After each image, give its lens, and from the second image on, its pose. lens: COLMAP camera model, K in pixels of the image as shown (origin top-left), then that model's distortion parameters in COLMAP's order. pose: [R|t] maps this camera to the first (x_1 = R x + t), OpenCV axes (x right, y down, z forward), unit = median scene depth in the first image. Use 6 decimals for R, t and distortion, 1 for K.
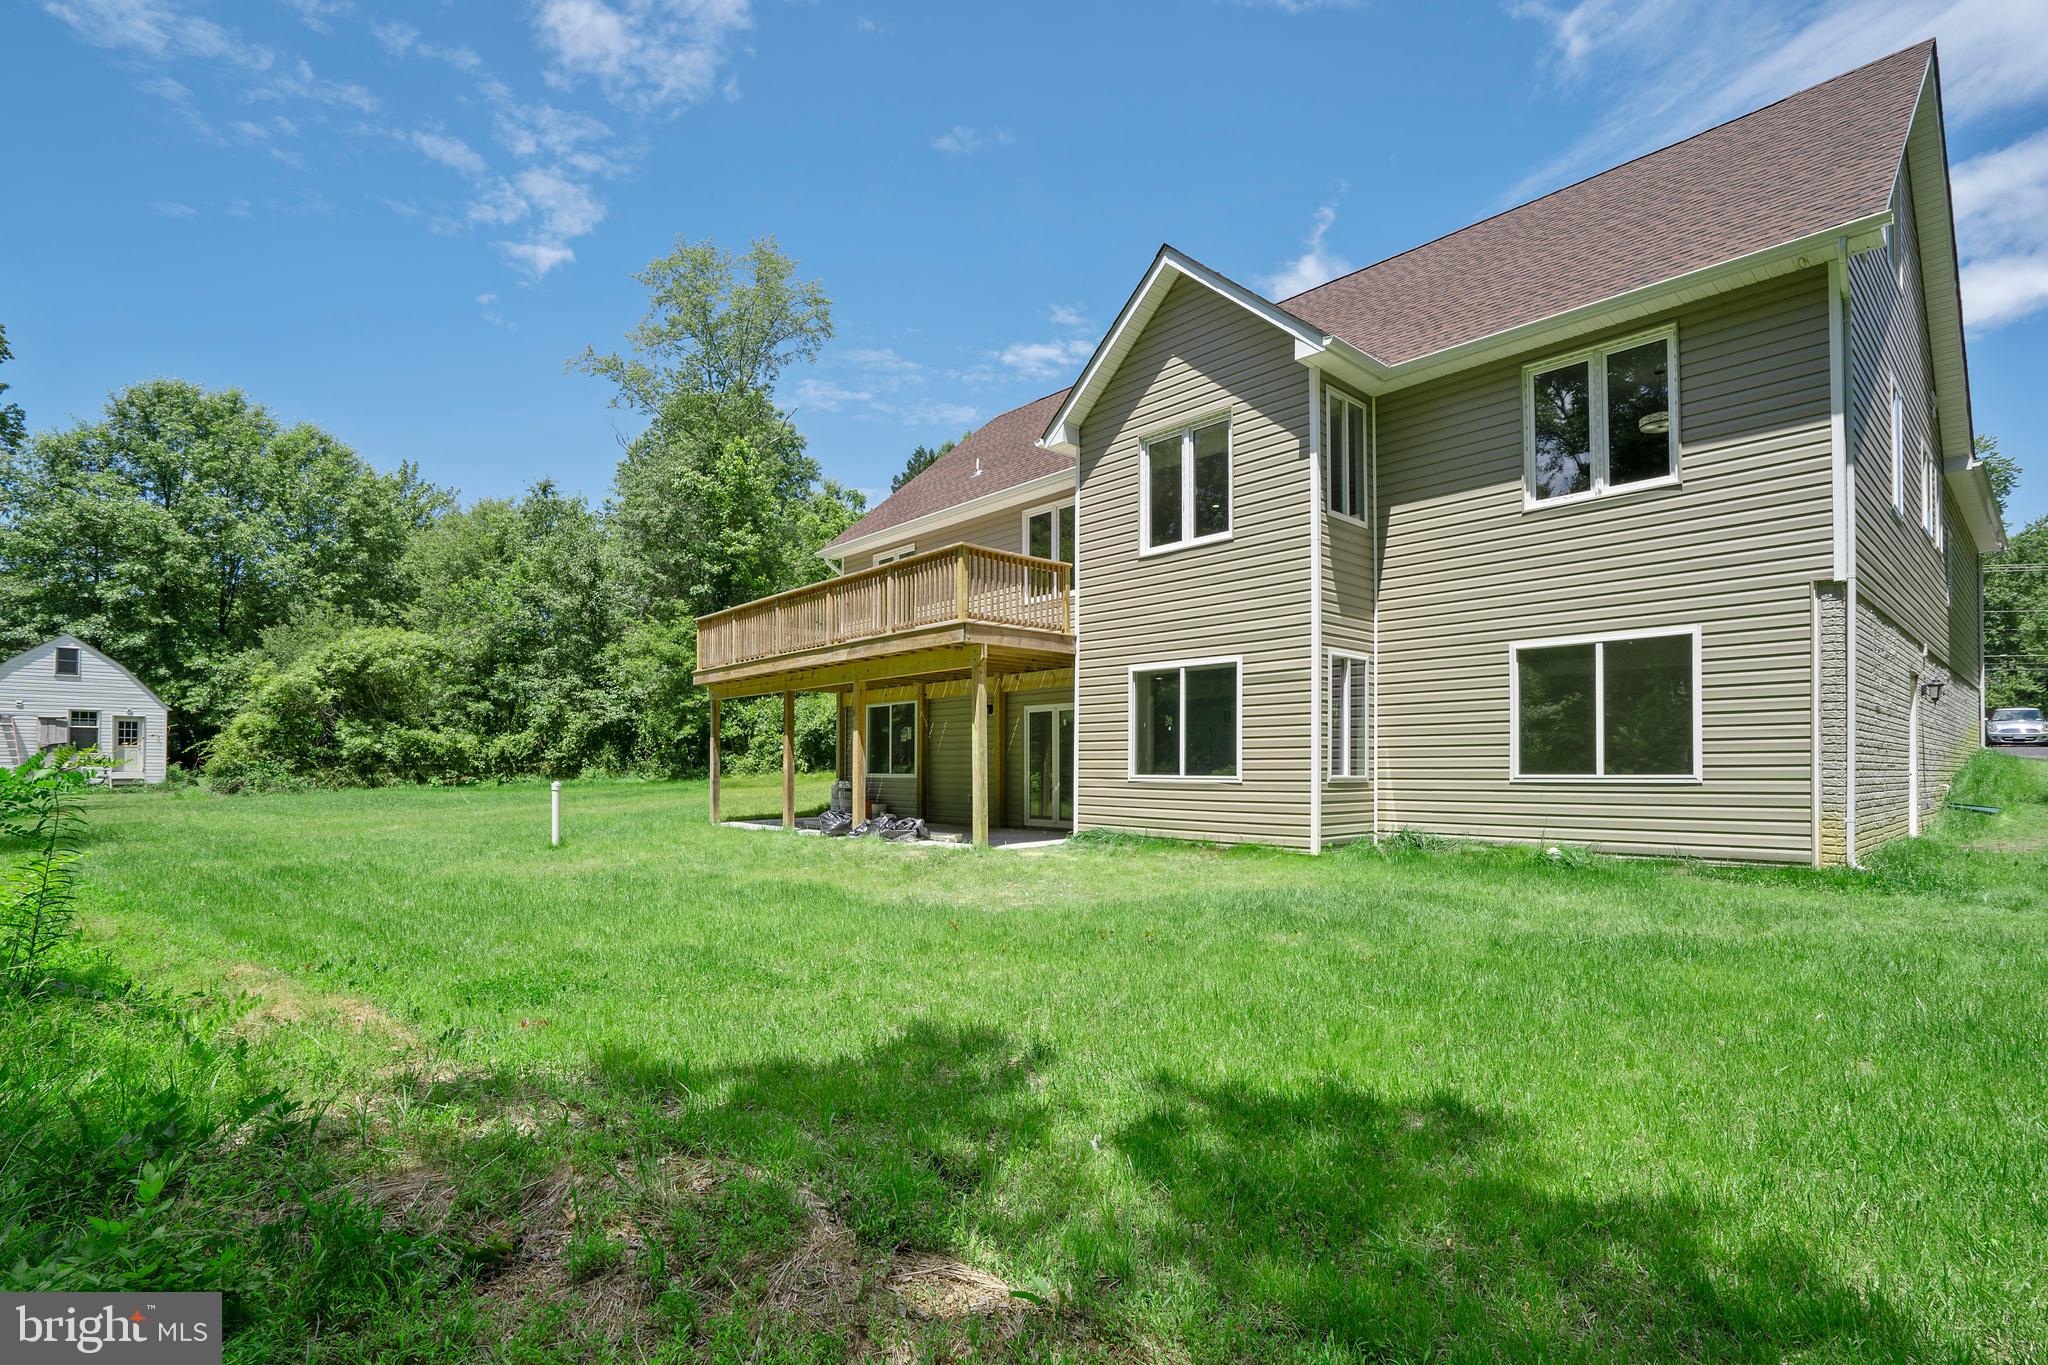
lens RADIAL K [[950.2, 0, 1063.0], [0, 950.2, 753.5], [0, 0, 1]] dist [-0.035345, 0.000026]
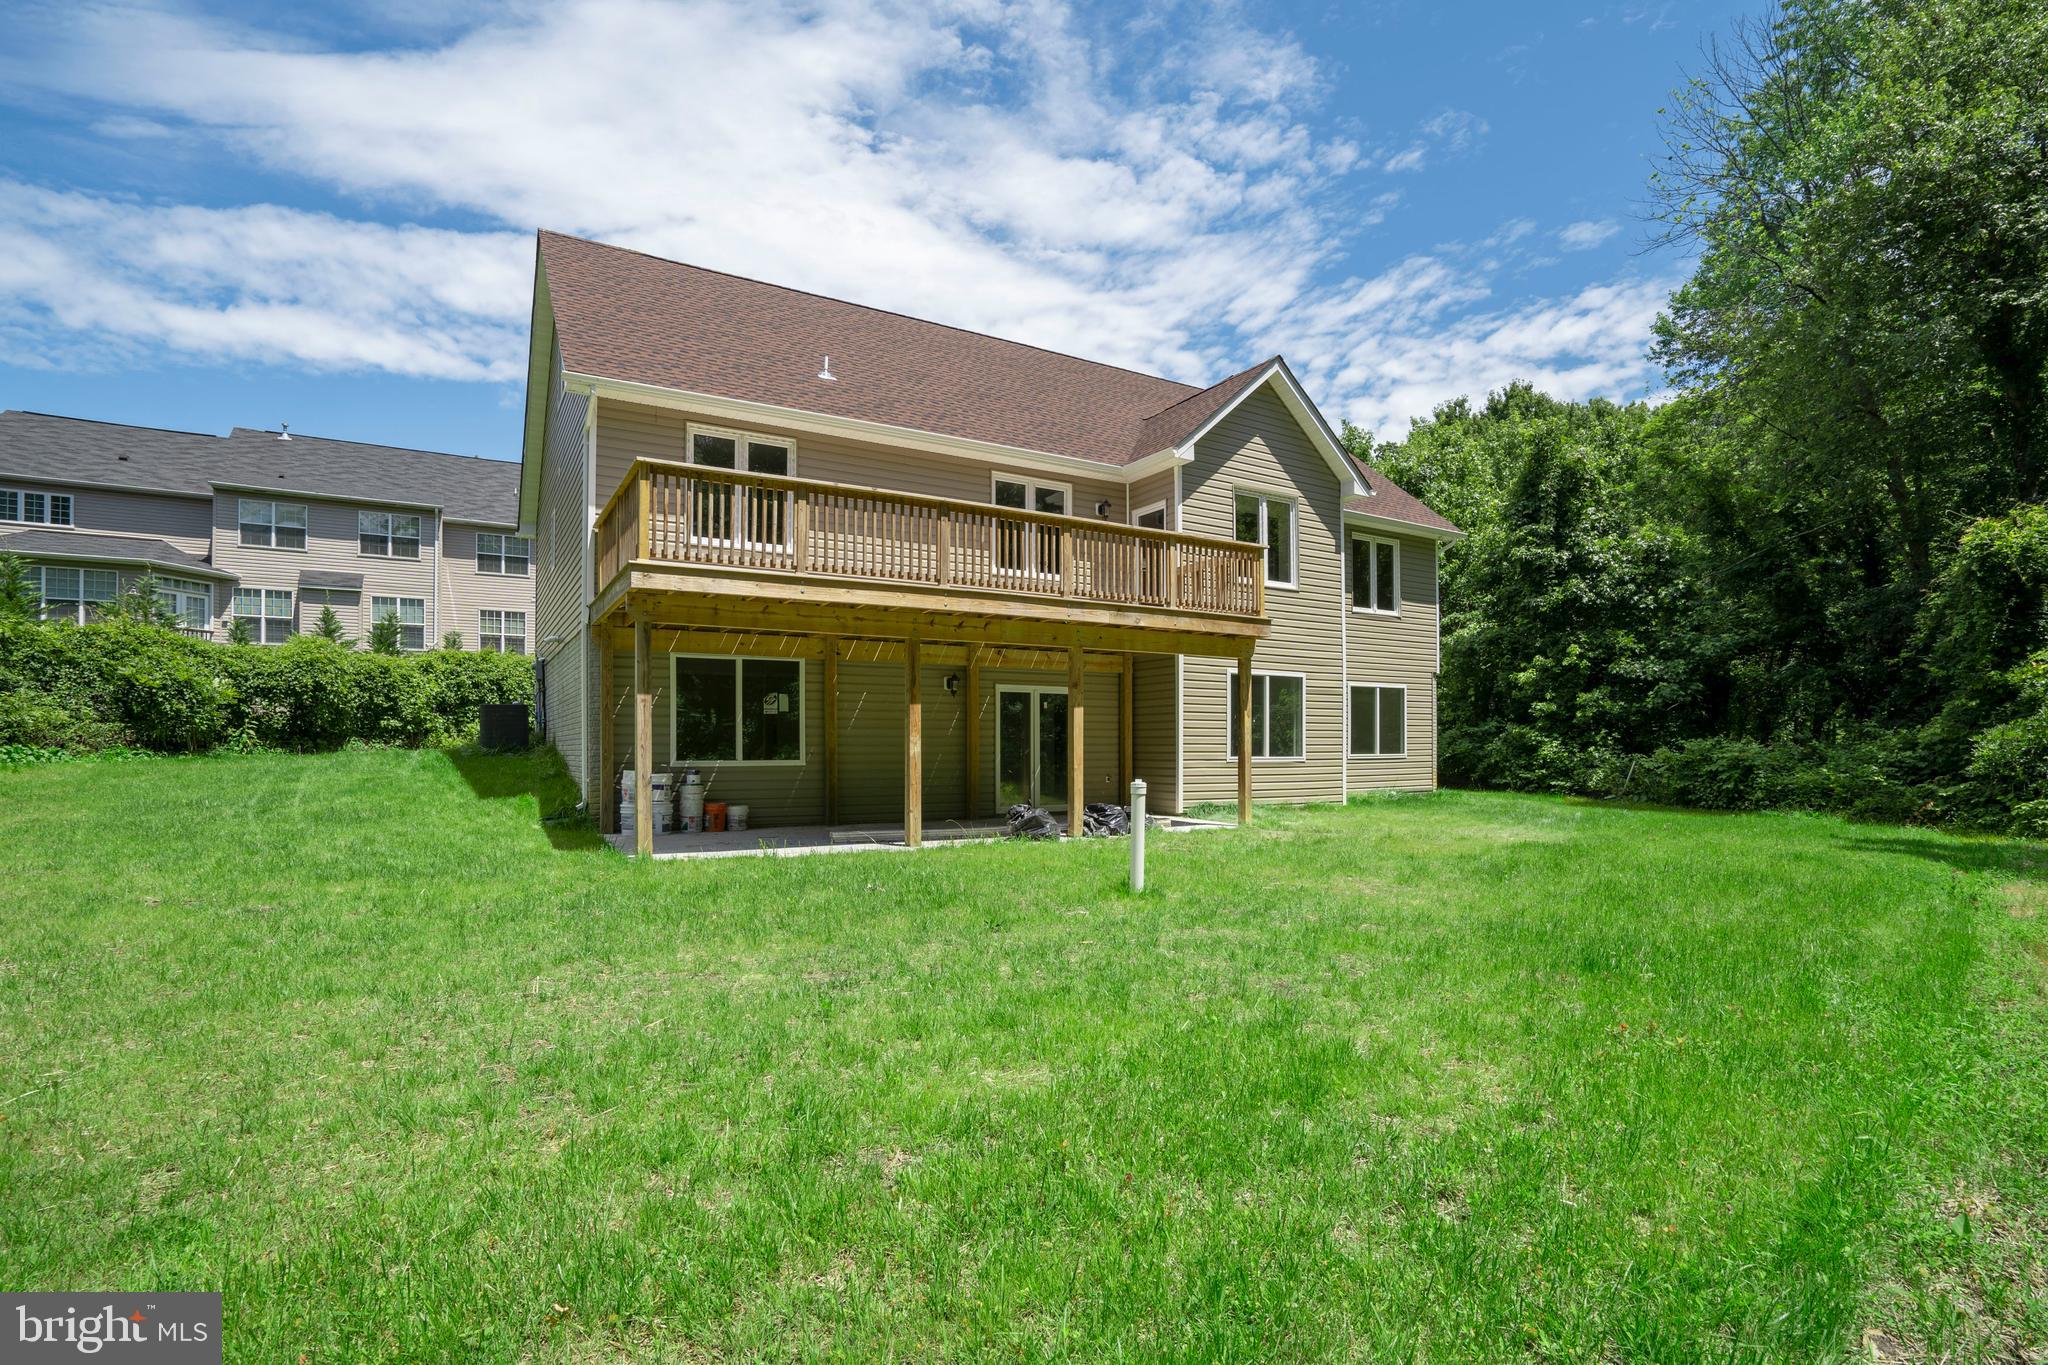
lens RADIAL K [[950.2, 0, 1063.0], [0, 950.2, 753.5], [0, 0, 1]] dist [-0.035345, 0.000026]
pose [[0.209675, -0.001447, 0.977770, -1.179655], [-0.011157, 0.999930, 0.003872, 0.016432], [-0.977707, -0.011721, 0.209645, 0.951693]]
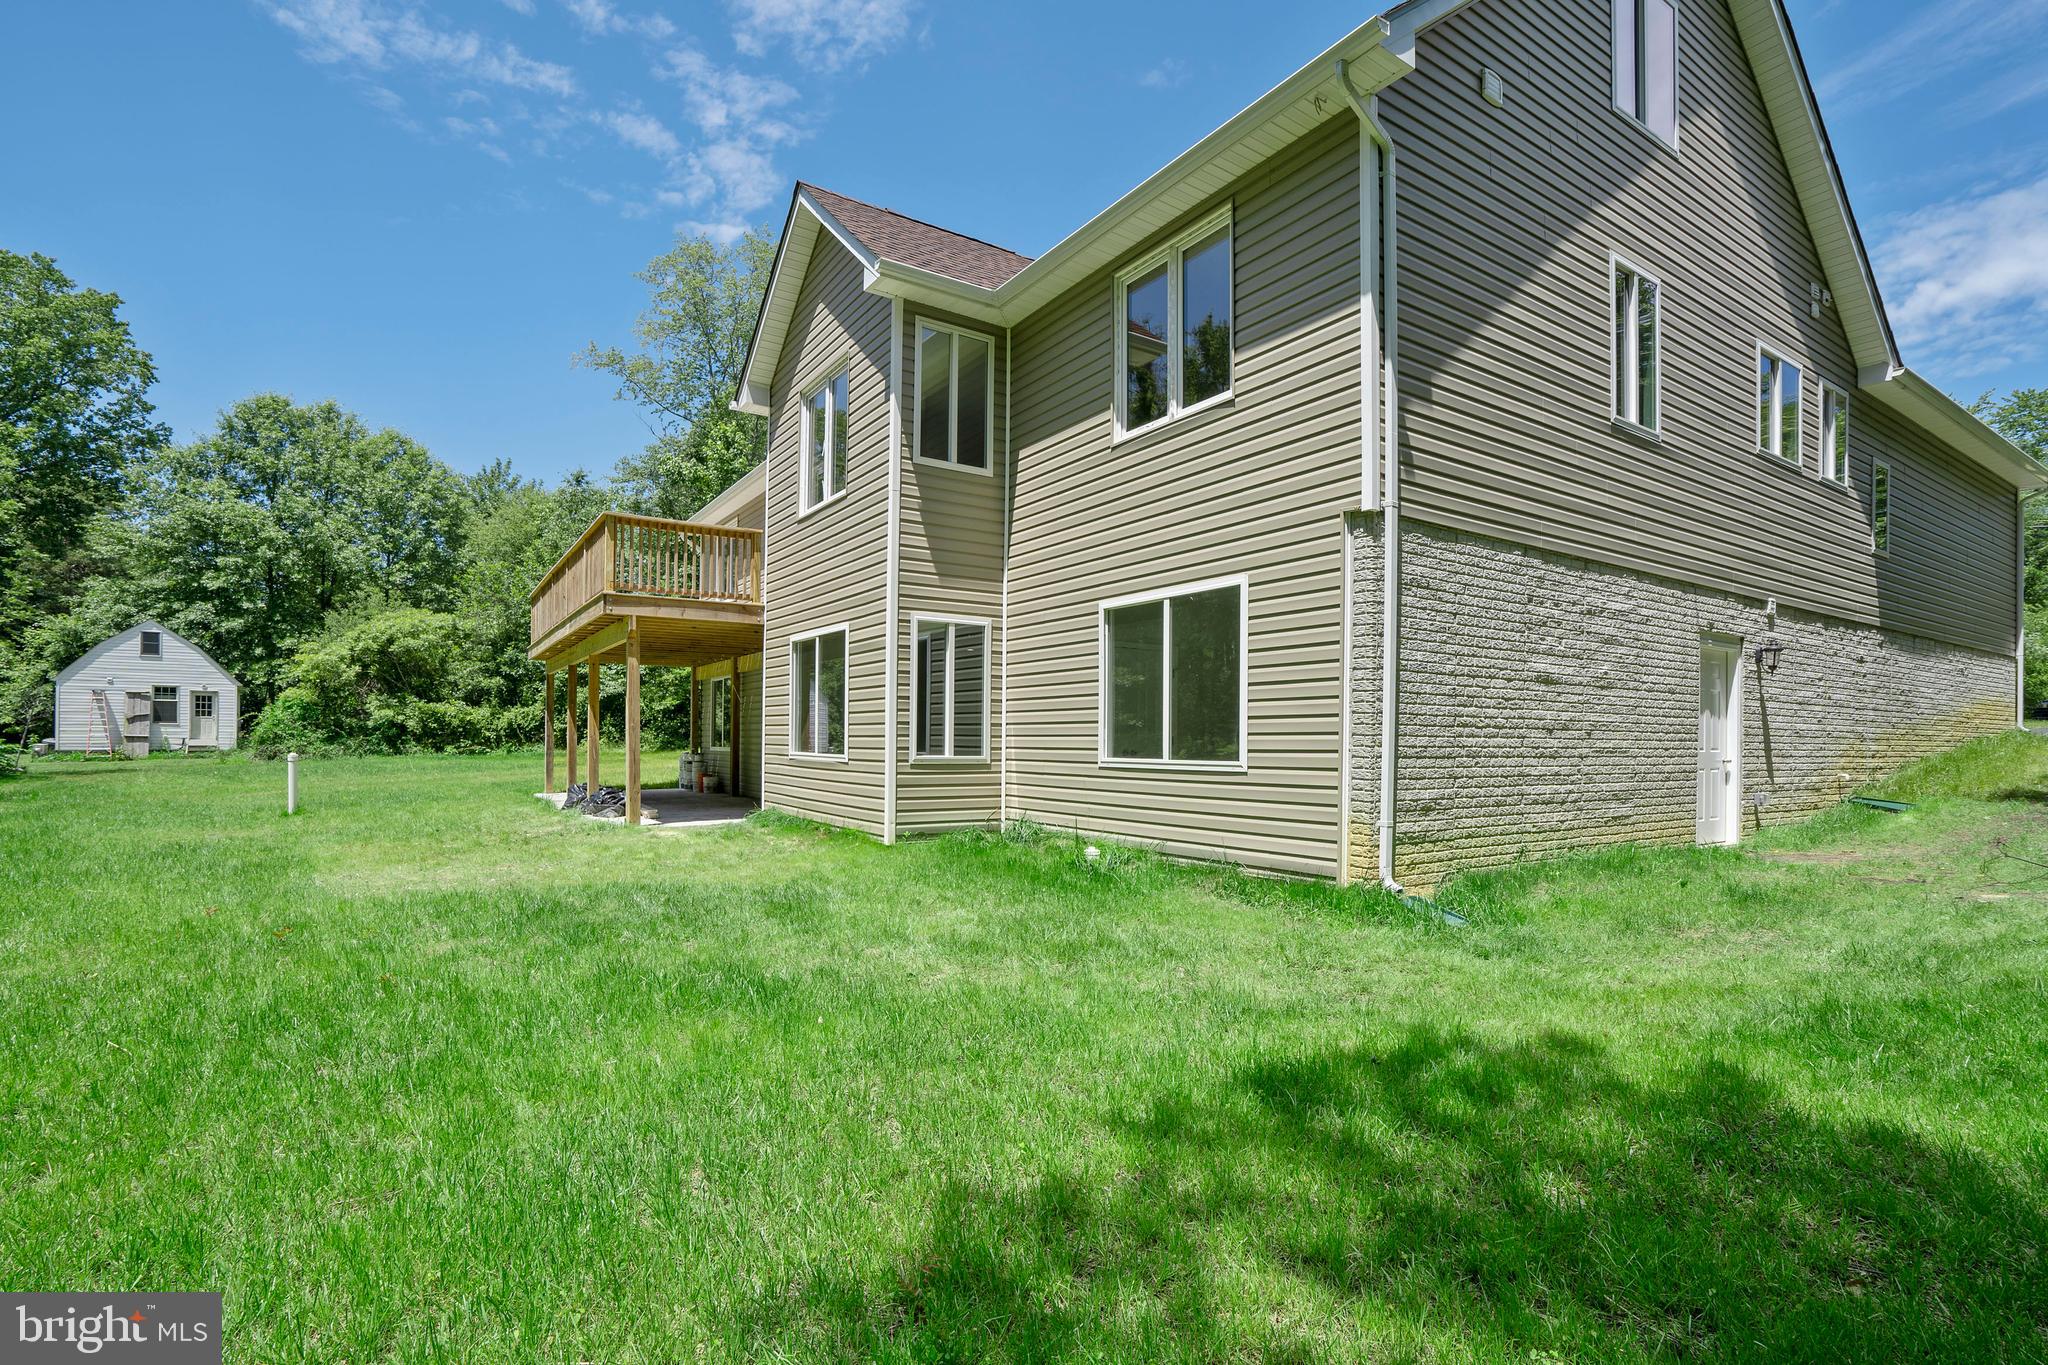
lens RADIAL K [[935.7, 0, 1029.8], [0, 935.7, 734.4], [0, 0, 1]] dist [-0.056408, 0.020670]
pose [[0.986940, 0.006017, -0.160977, 0.454239], [-0.004547, 0.999945, 0.009500, -0.005011], [0.161025, -0.008644, 0.986913, 0.130558]]
